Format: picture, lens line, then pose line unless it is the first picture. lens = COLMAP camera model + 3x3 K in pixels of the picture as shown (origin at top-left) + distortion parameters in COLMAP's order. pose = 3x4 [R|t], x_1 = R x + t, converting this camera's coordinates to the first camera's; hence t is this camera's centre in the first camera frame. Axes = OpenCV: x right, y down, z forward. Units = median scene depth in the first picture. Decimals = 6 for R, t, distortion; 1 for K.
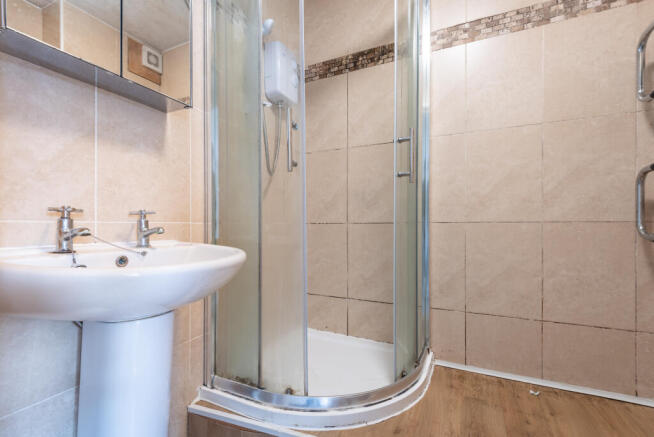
lens RADIAL K [[289.6, 0, 325.8], [0, 289.6, 231.0], [0, 0, 1]] dist [0.027602, -0.010364]
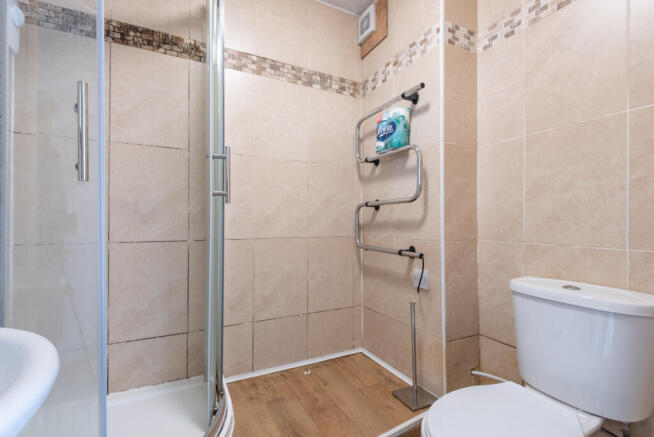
lens RADIAL K [[289.6, 0, 325.8], [0, 289.6, 231.0], [0, 0, 1]] dist [0.027602, -0.010364]
pose [[0.635460, -0.014773, 0.771992, -0.188321], [0.022873, 0.999738, 0.000303, -0.055808], [-0.771795, 0.017465, 0.635632, 0.121351]]
